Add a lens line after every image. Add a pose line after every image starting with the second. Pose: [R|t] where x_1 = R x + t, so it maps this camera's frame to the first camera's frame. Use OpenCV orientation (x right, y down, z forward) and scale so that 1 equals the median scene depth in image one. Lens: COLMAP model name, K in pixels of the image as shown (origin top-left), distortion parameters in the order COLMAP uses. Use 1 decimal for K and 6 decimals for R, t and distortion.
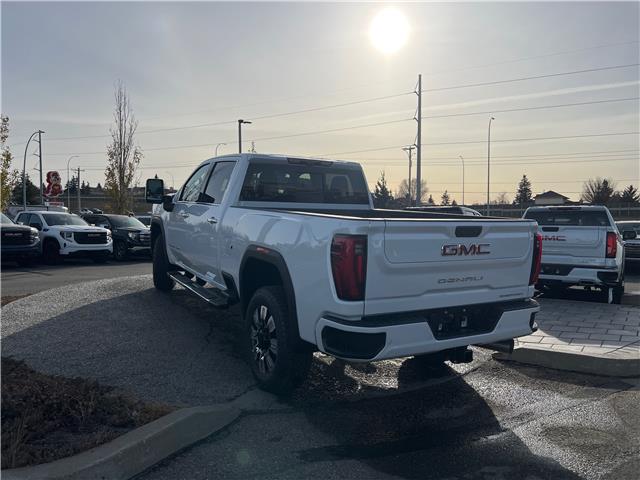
lens RADIAL K [[484.5, 0, 318.4], [0, 484.5, 239.2], [0, 0, 1]] dist [0.059898, -0.070832]
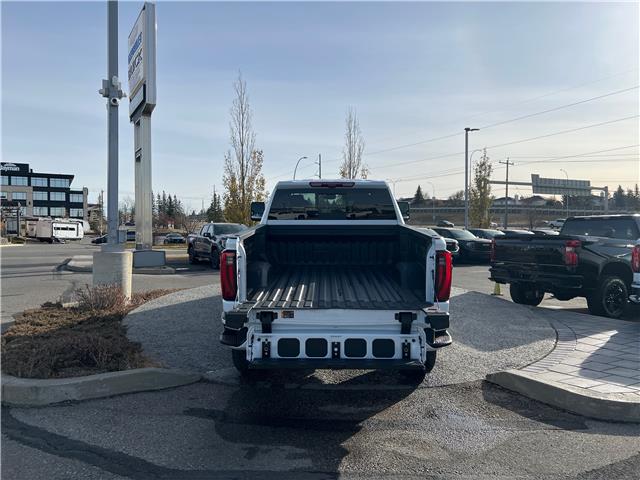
lens RADIAL K [[484.5, 0, 315.8], [0, 484.5, 240.4], [0, 0, 1]] dist [0.059898, -0.070832]
pose [[0.853627, 0.005579, -0.520854, 0.179843], [-0.013505, 0.999844, -0.011424, -0.004249], [0.520709, 0.016786, 0.853569, 0.001555]]
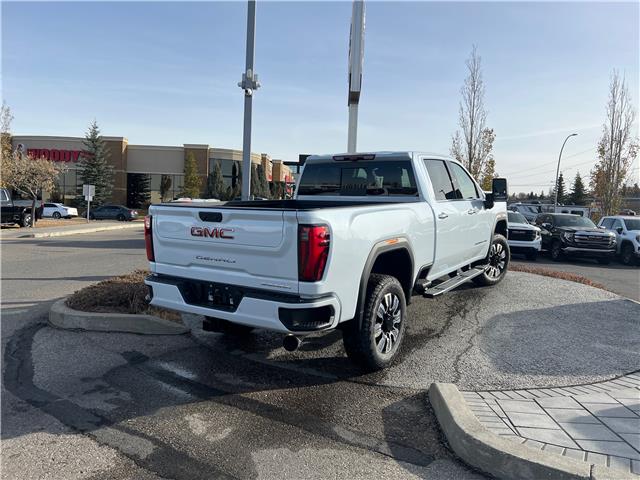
lens RADIAL K [[484.5, 0, 318.4], [0, 484.5, 239.9], [0, 0, 1]] dist [0.059898, -0.070832]
pose [[0.443464, 0.062559, -0.894106, 0.301883], [-0.064408, 0.997206, 0.037827, -0.004429], [0.893975, 0.040812, 0.446255, 0.150711]]
